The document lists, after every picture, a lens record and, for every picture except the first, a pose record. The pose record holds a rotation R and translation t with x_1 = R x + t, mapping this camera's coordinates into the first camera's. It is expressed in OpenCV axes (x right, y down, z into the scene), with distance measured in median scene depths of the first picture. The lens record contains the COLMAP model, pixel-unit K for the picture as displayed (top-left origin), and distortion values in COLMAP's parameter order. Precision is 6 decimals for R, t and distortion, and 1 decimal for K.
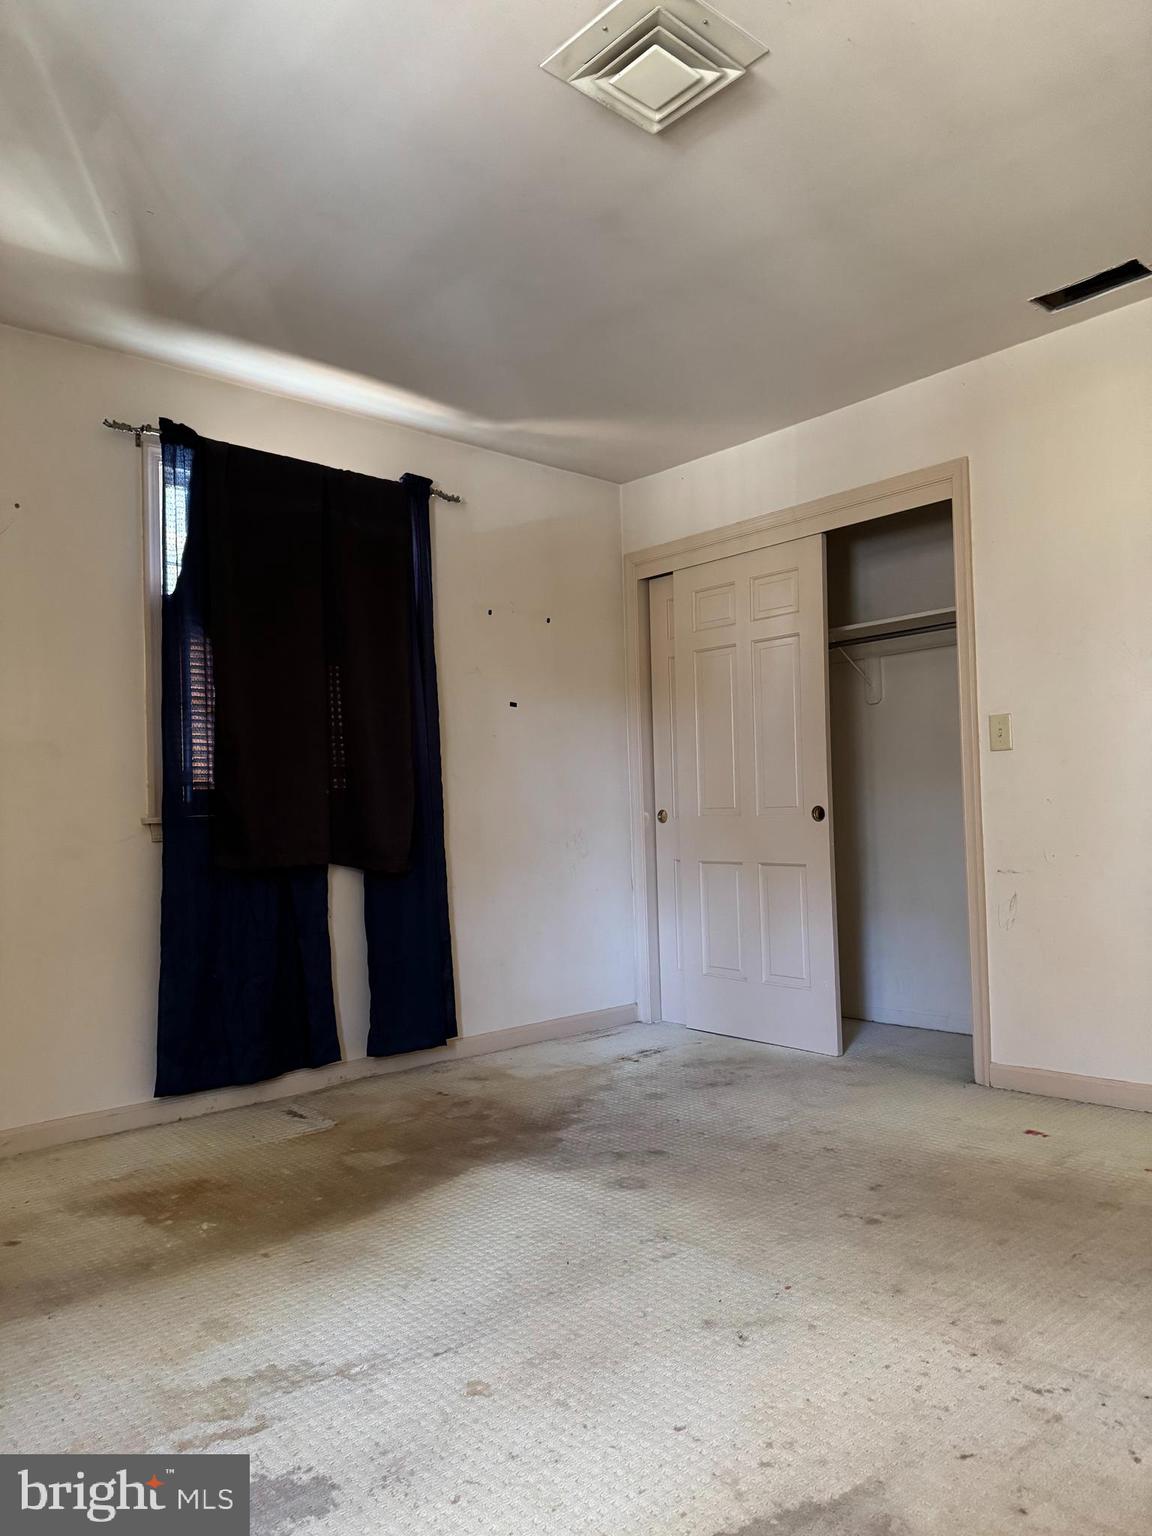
lens RADIAL K [[1080.4, 0, 576.3], [0, 1080.4, 772.9], [0, 0, 1]] dist [0.115645, -0.161201]
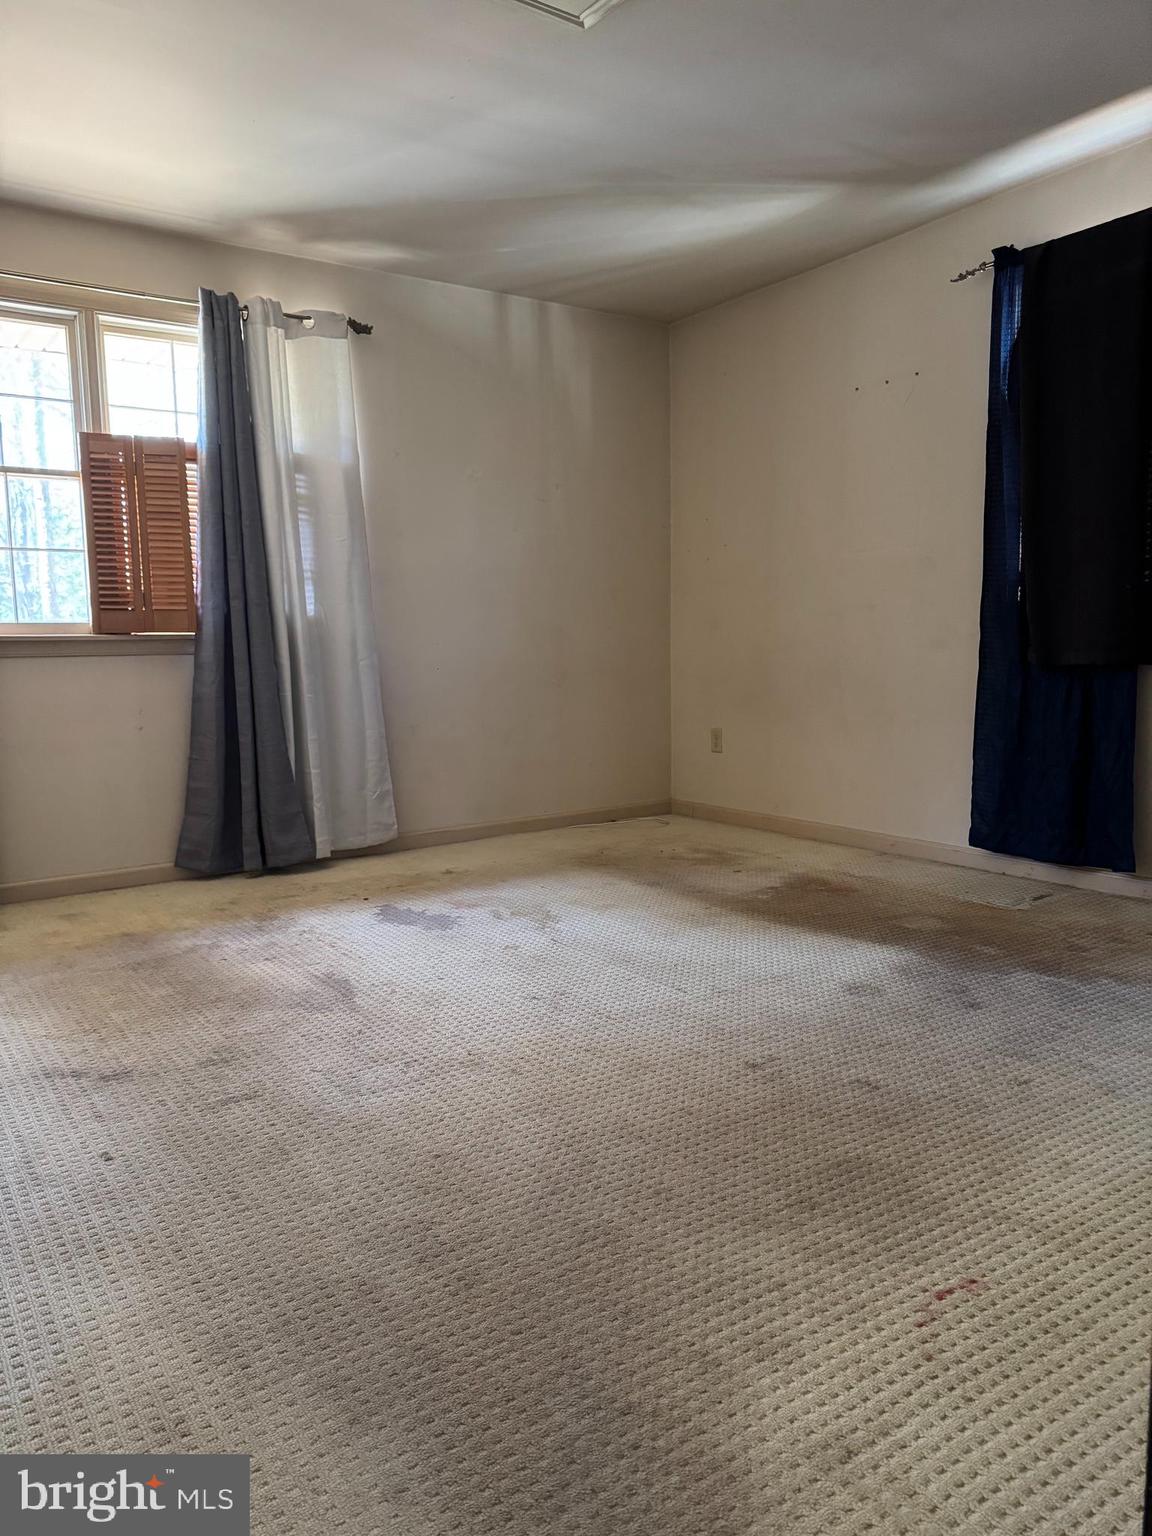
lens RADIAL K [[1080.4, 0, 576.3], [0, 1080.4, 772.9], [0, 0, 1]] dist [0.115645, -0.161201]
pose [[-0.137110, 0.143392, -0.980122, 0.998845], [0.062579, 0.988744, 0.135899, 0.022379], [0.988577, -0.042702, -0.144540, 0.854614]]
